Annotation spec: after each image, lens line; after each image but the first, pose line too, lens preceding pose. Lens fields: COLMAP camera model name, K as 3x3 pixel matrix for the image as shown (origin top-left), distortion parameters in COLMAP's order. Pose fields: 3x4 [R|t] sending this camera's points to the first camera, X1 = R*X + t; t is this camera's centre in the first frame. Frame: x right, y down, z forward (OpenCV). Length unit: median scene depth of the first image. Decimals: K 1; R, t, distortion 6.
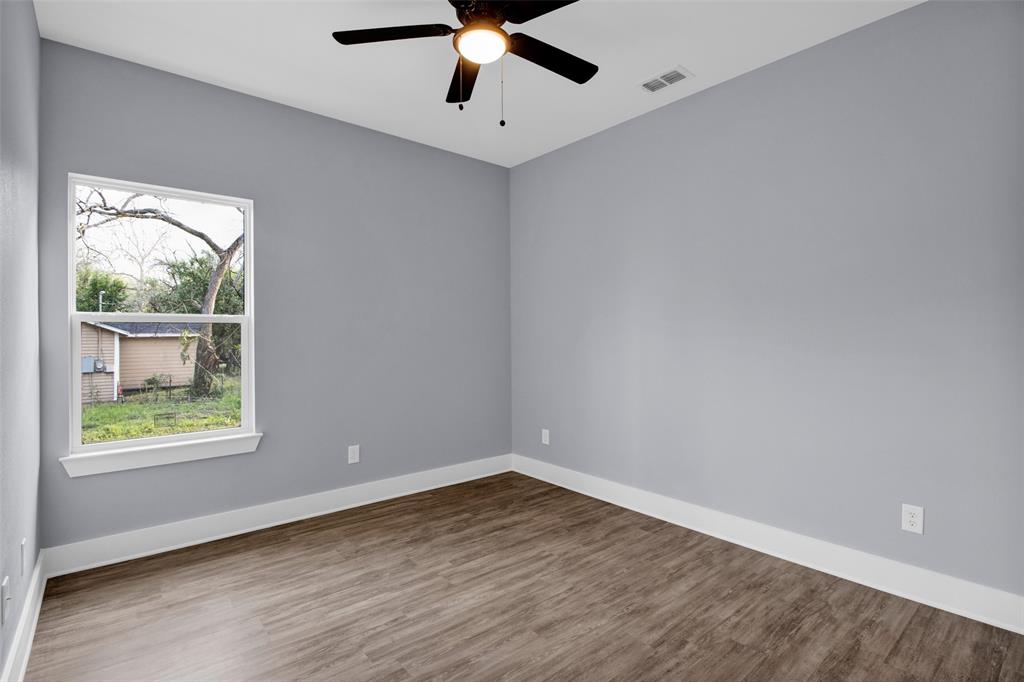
lens RADIAL K [[488.4, 0, 512.5], [0, 488.4, 329.7], [0, 0, 1]] dist [0.001272, -0.012456]
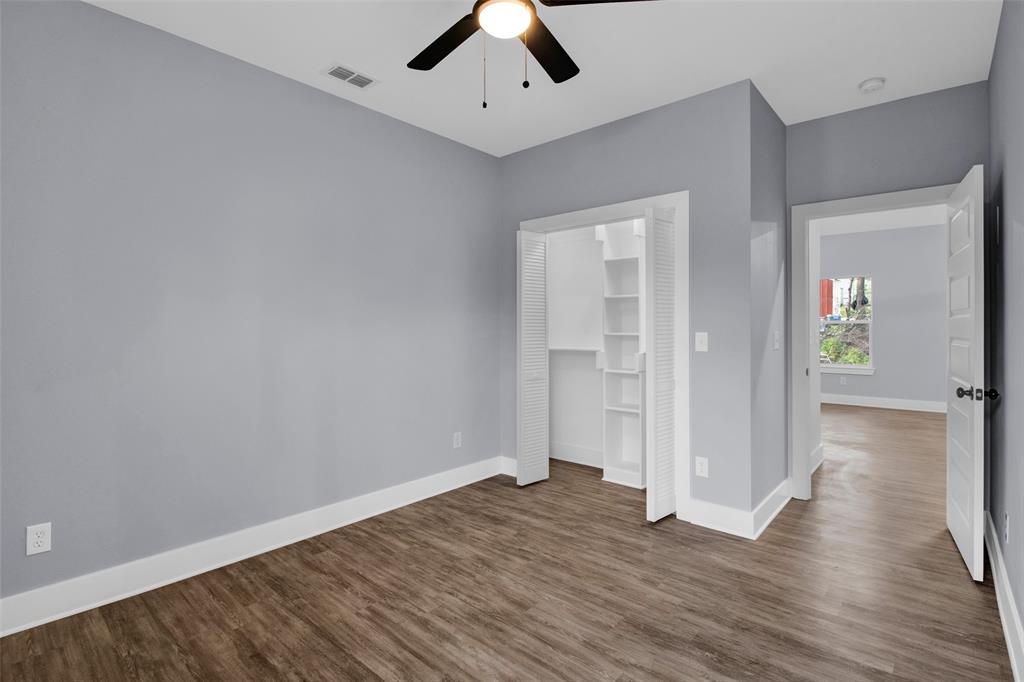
lens RADIAL K [[488.4, 0, 512.5], [0, 488.4, 329.7], [0, 0, 1]] dist [0.001272, -0.012456]
pose [[-0.144874, -0.002383, 0.989447, -0.791393], [-0.002300, 0.999995, 0.002072, -0.001196], [-0.989447, -0.001975, -0.144878, 0.928754]]
